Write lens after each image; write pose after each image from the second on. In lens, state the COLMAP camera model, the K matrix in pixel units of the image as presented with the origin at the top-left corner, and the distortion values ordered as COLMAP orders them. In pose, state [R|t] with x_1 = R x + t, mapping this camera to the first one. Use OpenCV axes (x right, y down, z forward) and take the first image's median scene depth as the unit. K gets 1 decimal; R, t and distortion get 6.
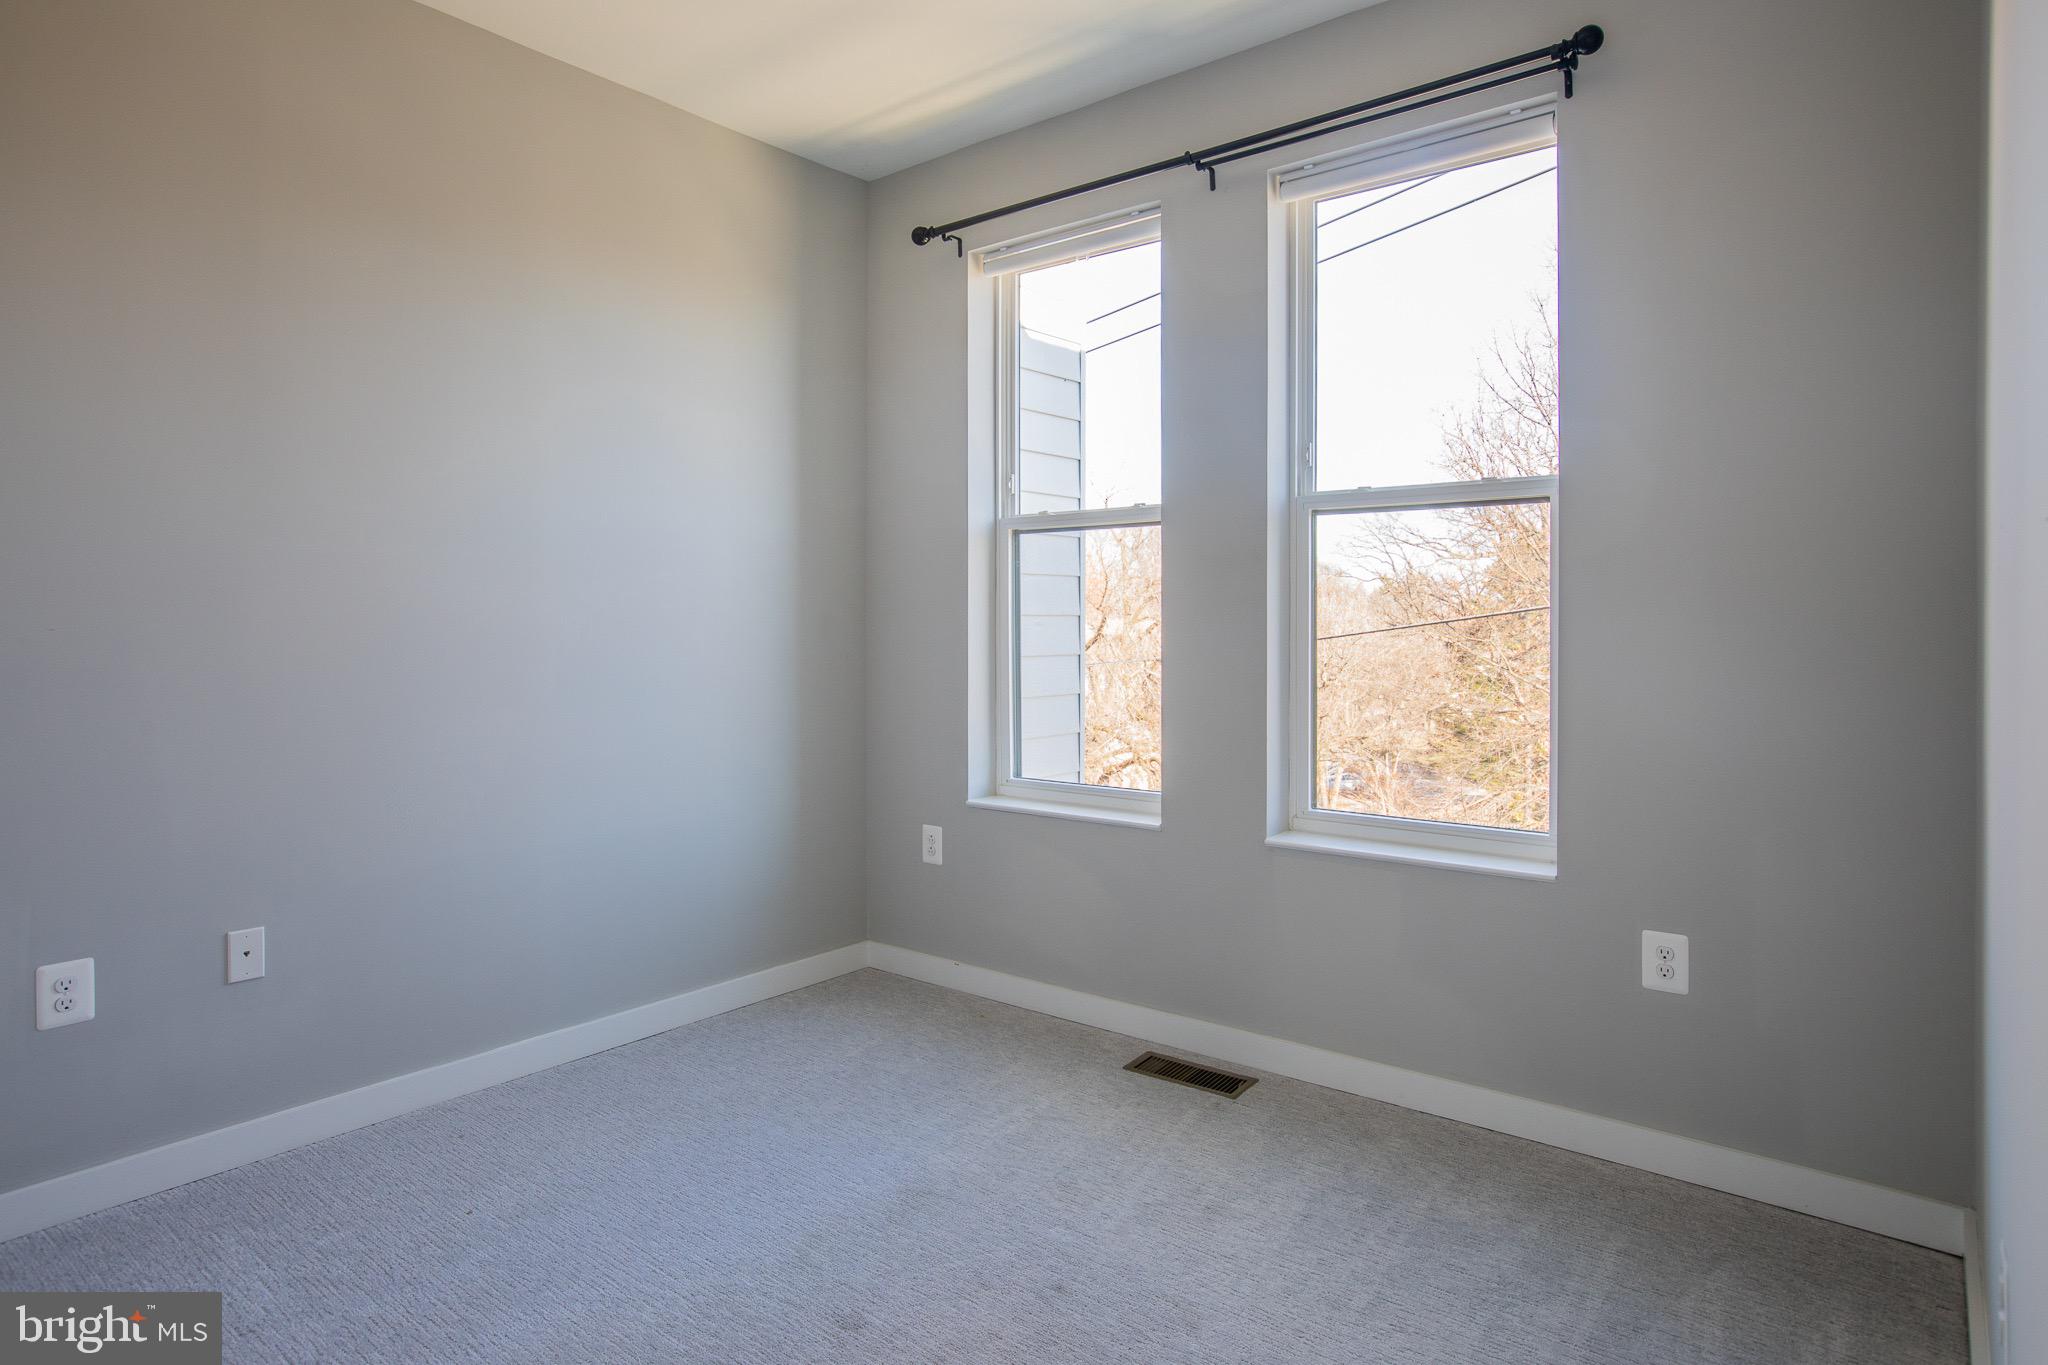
lens RADIAL K [[1119.2, 0, 927.6], [0, 1119.2, 631.4], [0, 0, 1]] dist [-0.037074, 0.022572]
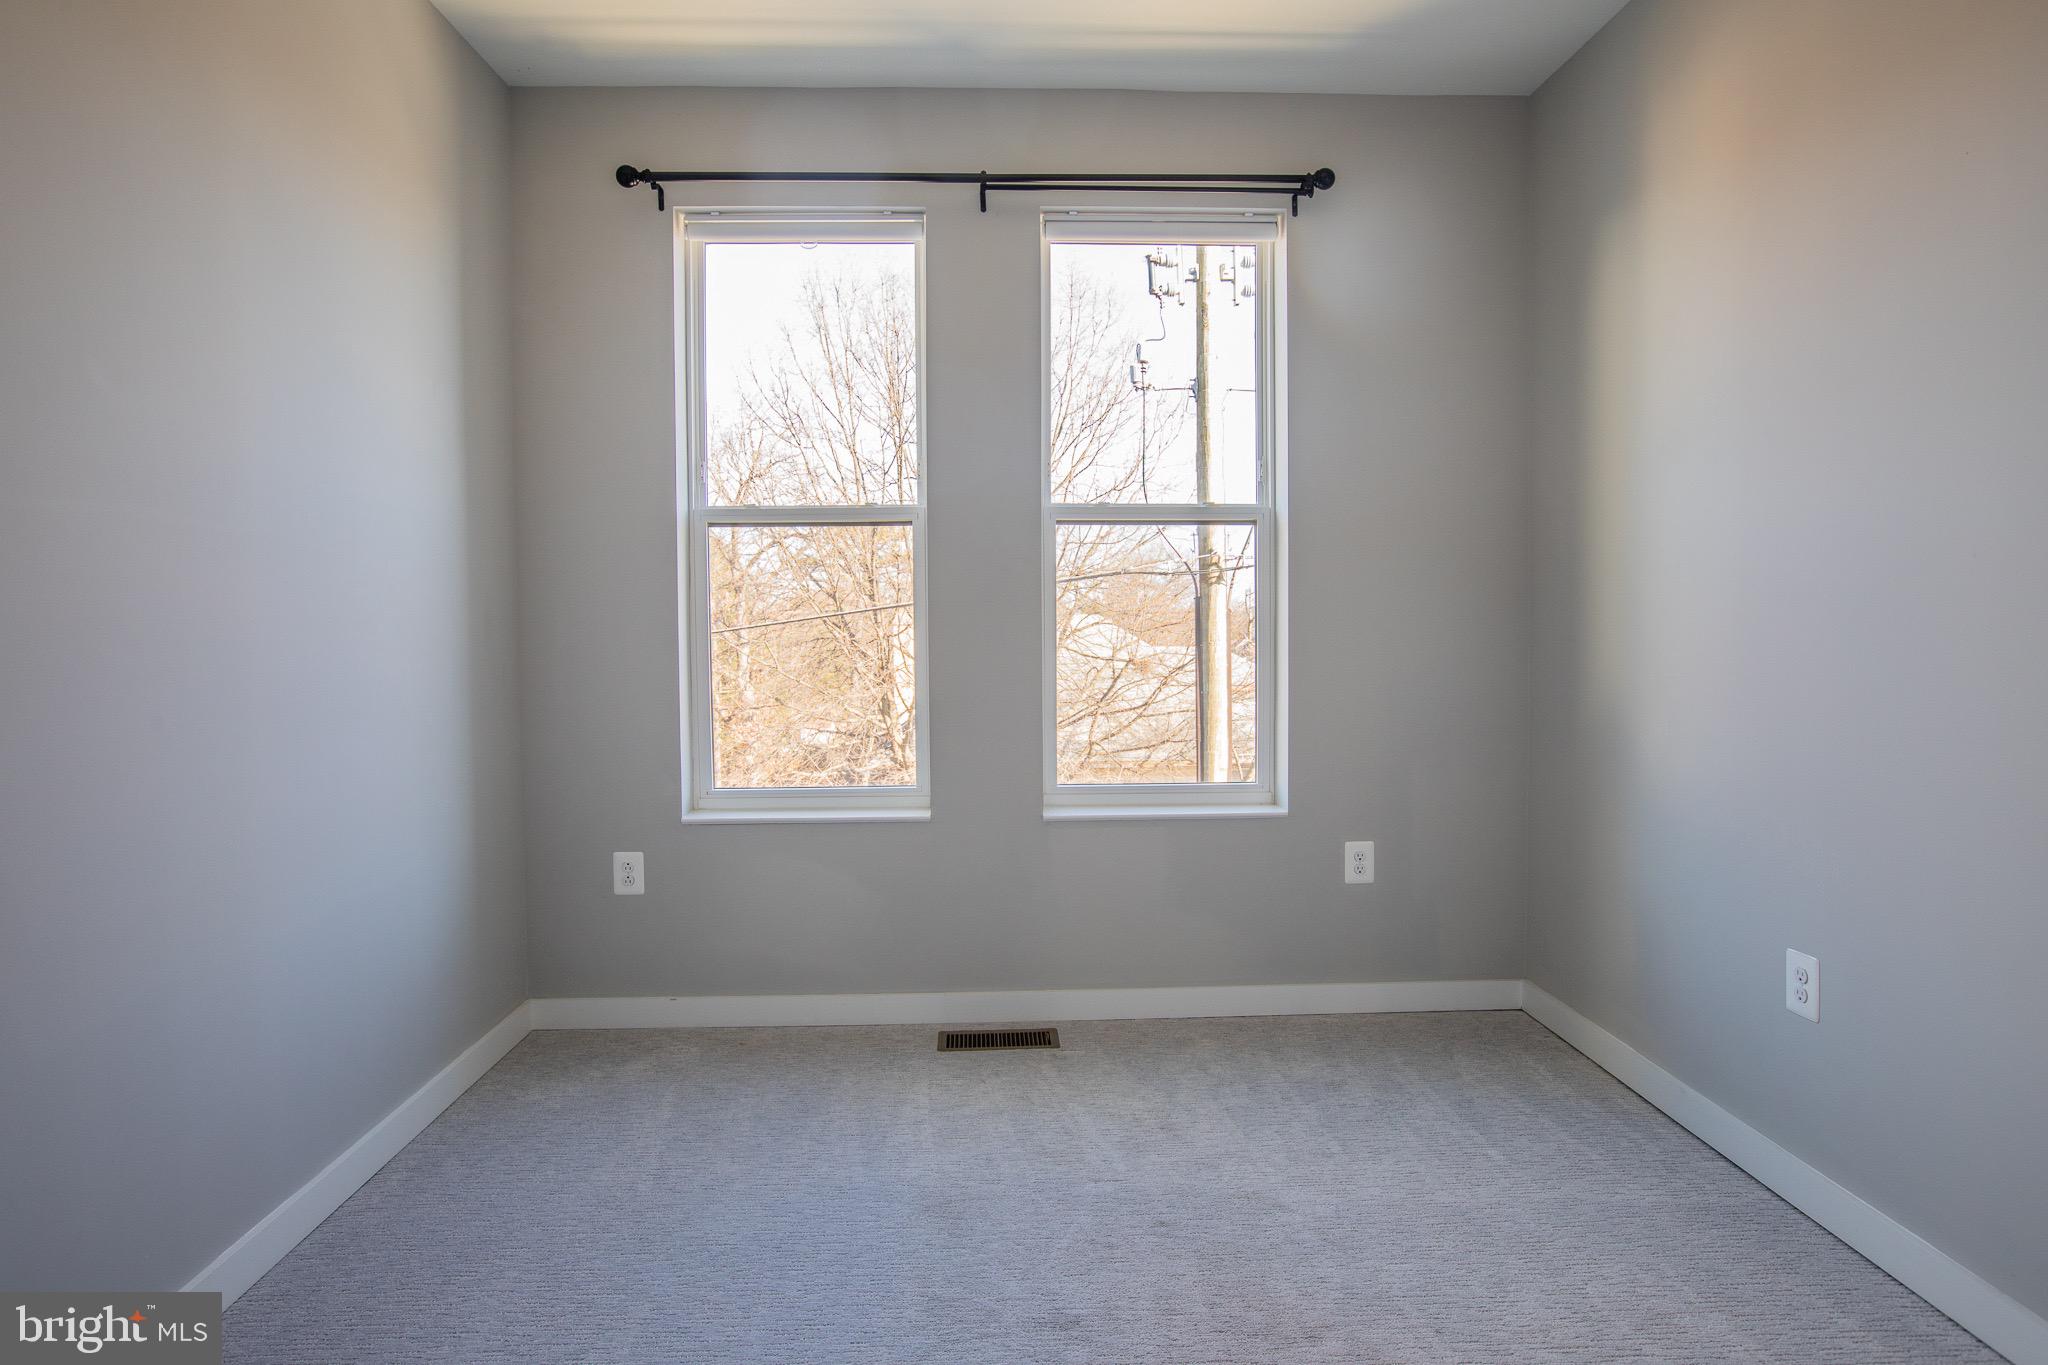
lens RADIAL K [[1119.2, 0, 1010.5], [0, 1119.2, 674.2], [0, 0, 1]] dist [-0.037074, 0.022572]
pose [[0.747120, -0.025816, 0.664188, -0.455198], [0.008132, 0.999526, 0.029702, 0.013011], [-0.664640, -0.016789, 0.746975, 0.190386]]
